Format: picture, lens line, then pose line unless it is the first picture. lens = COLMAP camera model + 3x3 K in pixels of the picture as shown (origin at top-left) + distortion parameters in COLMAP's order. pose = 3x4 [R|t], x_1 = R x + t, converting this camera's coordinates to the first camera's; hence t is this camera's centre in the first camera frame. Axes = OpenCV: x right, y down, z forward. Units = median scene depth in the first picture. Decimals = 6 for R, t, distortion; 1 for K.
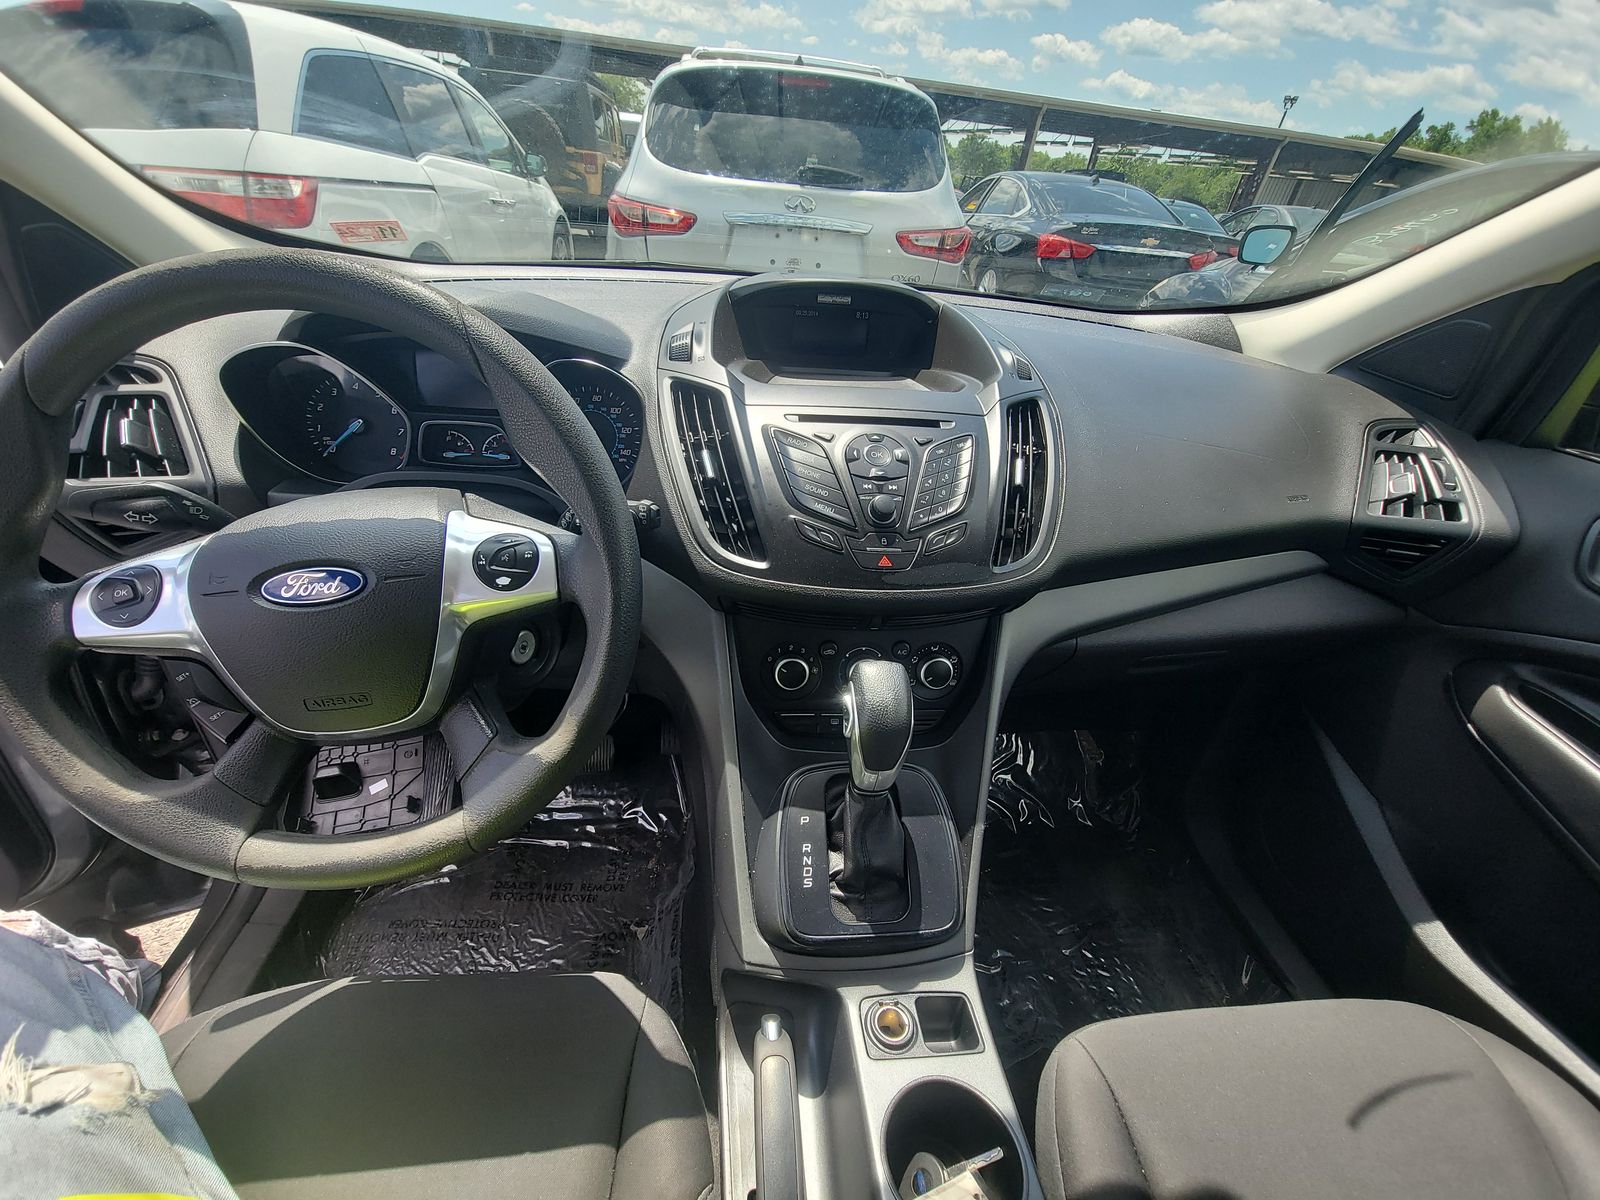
lens RADIAL K [[649.6, 0, 800.0], [0, 649.6, 600.0], [0, 0, 1]] dist [0.000151, 0.000239]
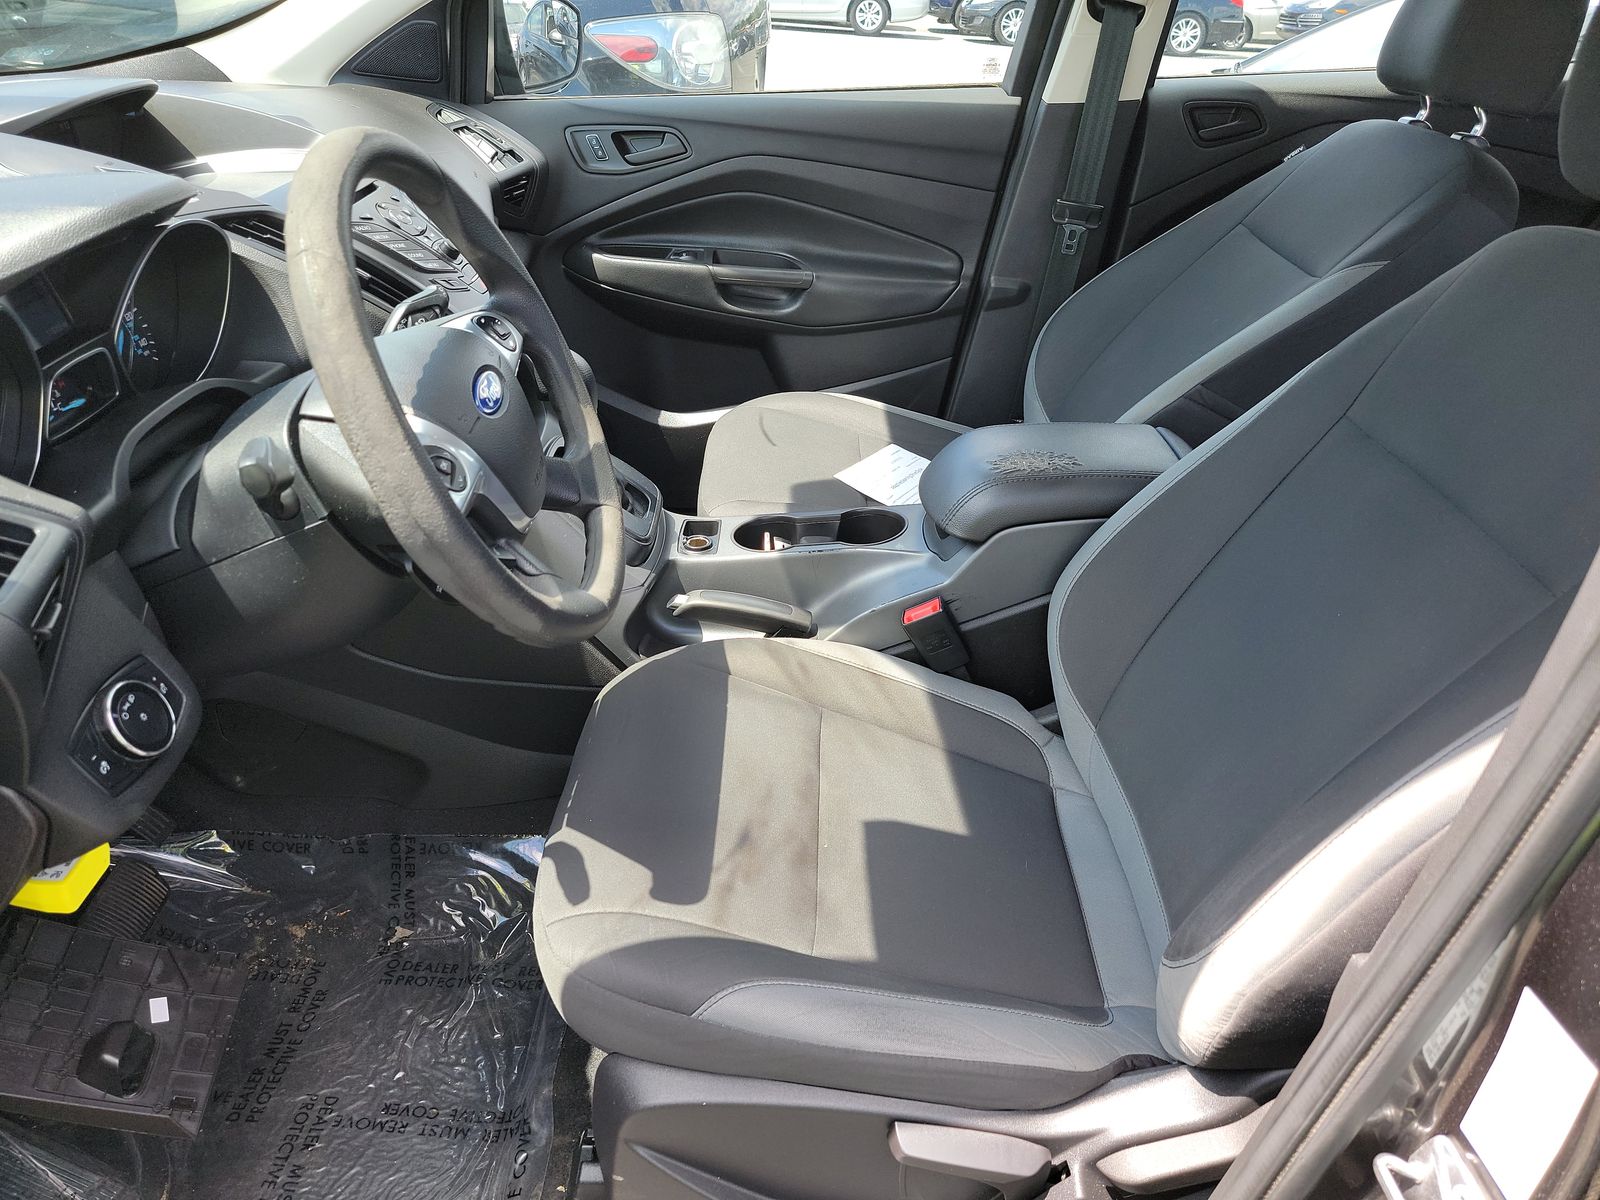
lens RADIAL K [[1113.9, 0, 800.0], [0, 1113.9, 600.0], [0, 0, 1]] dist [0.073766, -0.061801]
pose [[0.098514, -0.568773, 0.816573, -1.880600], [0.498910, 0.738219, 0.454006, -0.284654], [-0.861036, 0.362671, 0.356492, -0.070637]]
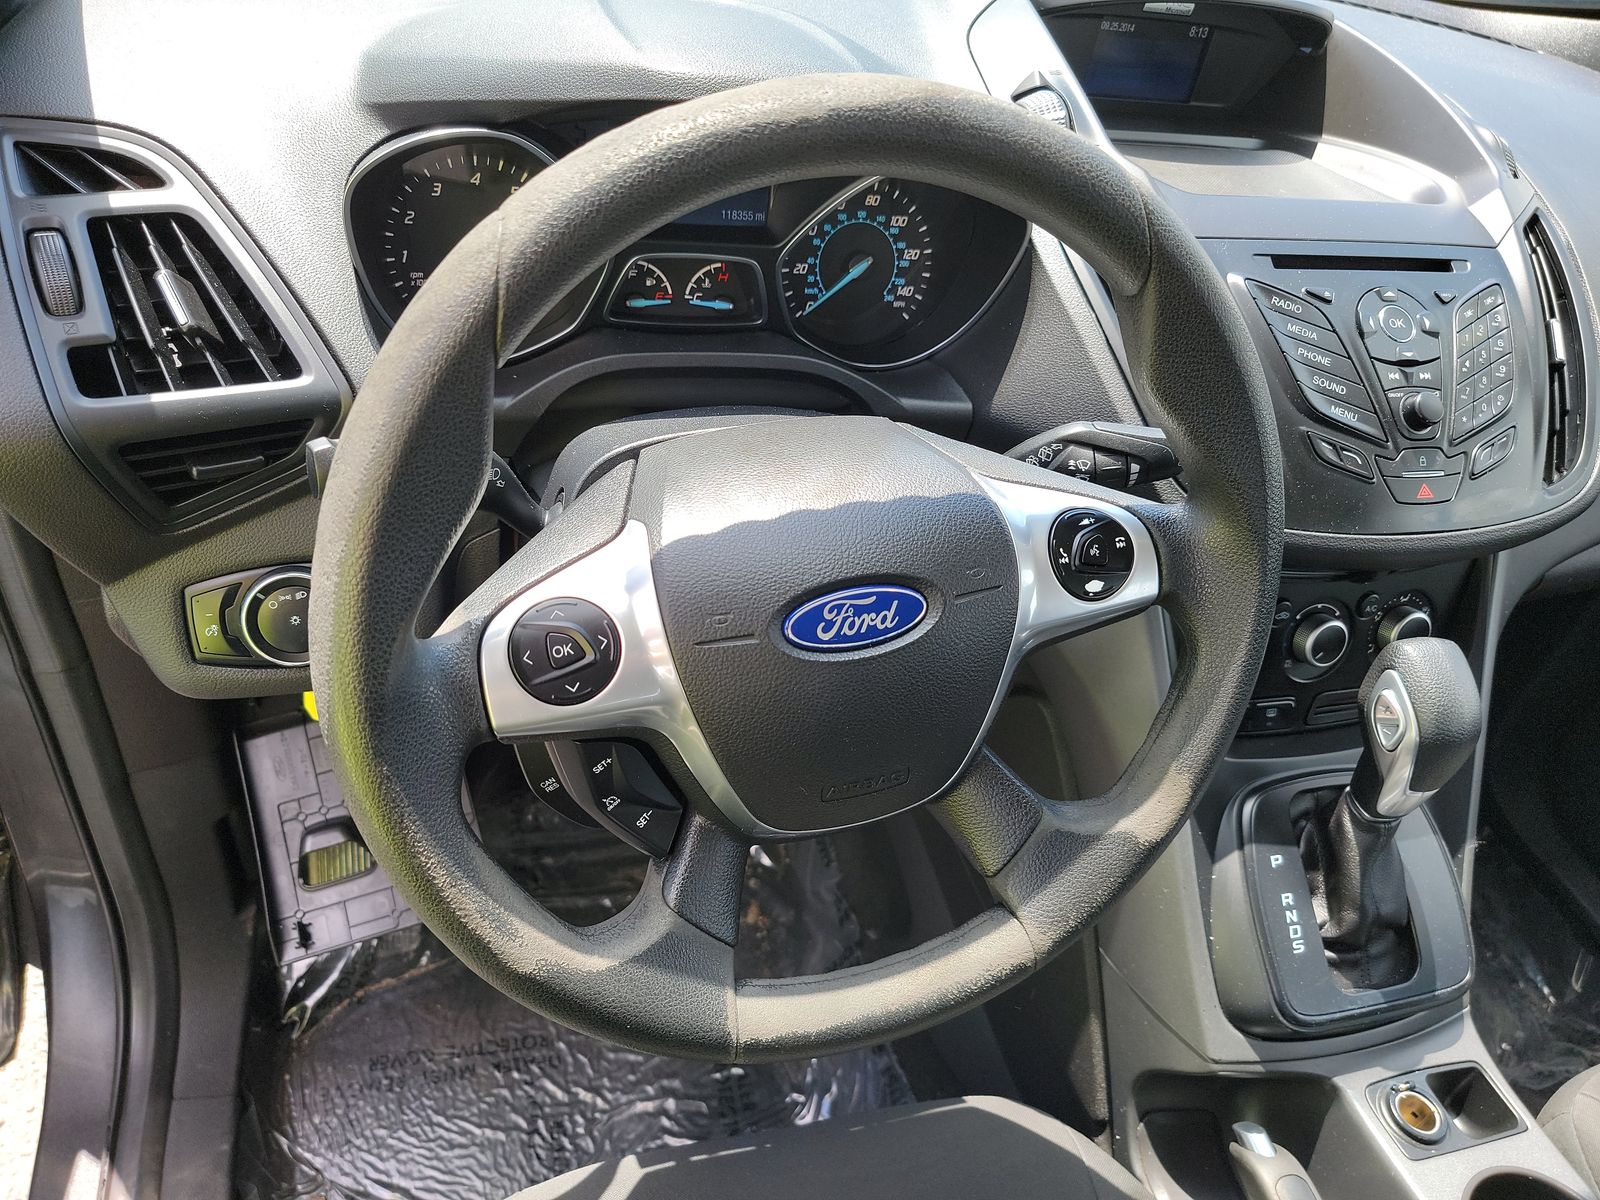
lens RADIAL K [[1133.9, 0, 800.6], [0, 1133.9, 579.1], [0, 0, 1]] dist [0.016893, -0.001462]
pose [[0.979906, -0.052517, 0.192421, -0.732030], [0.021574, 0.986962, 0.159503, -0.170838], [-0.198289, -0.152147, 0.968263, -0.038476]]
